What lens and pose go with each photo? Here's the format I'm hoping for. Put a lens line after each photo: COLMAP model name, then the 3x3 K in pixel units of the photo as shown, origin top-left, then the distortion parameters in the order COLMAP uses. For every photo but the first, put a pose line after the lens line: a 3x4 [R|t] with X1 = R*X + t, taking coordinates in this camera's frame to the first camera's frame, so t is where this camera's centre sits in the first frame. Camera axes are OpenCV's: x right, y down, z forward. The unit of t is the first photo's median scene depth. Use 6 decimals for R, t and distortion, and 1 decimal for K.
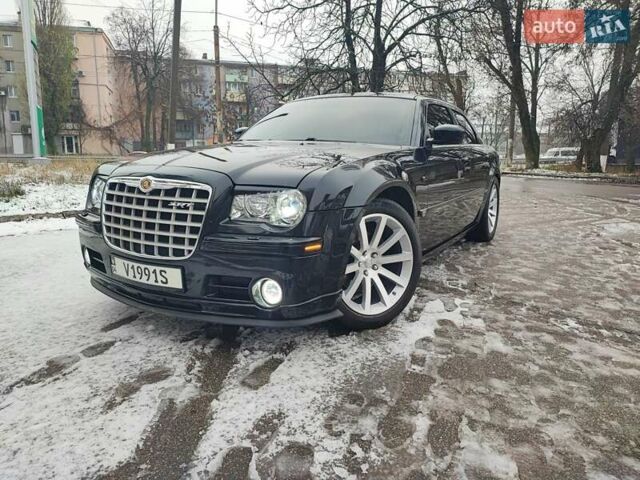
lens RADIAL K [[461.2, 0, 318.3], [0, 461.2, 238.1], [0, 0, 1]] dist [0.043680, -0.049810]
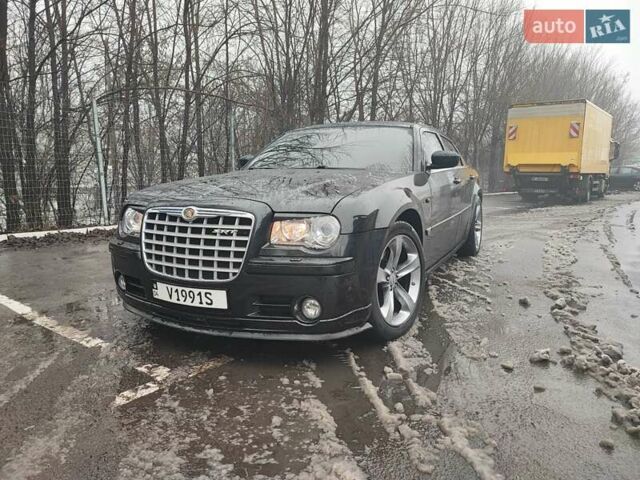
lens RADIAL K [[461.2, 0, 318.3], [0, 461.2, 238.1], [0, 0, 1]] dist [0.043680, -0.049810]
pose [[0.997581, -0.028967, 0.063183, -0.142401], [0.031609, 0.998650, -0.041221, -0.004401], [-0.061904, 0.043119, 0.997150, -0.098341]]
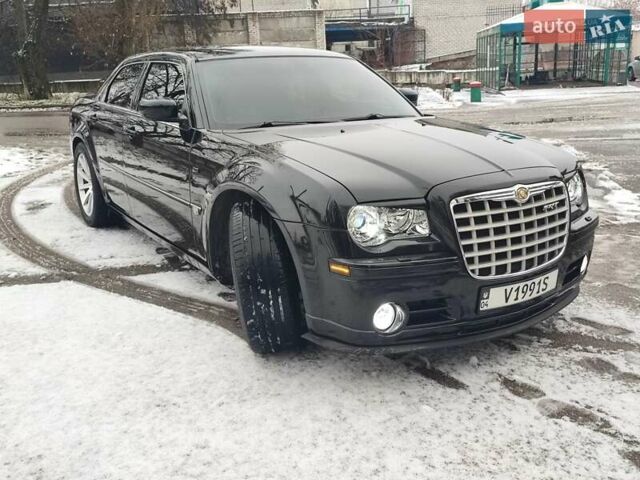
lens RADIAL K [[633.3, 0, 318.2], [0, 633.3, 240.5], [0, 0, 1]] dist [0.020991, 0.009102]
pose [[0.444405, -0.262047, 0.856642, -1.648716], [0.181458, 0.962768, 0.200375, -0.352732], [-0.877256, 0.066397, 0.475409, 0.778228]]
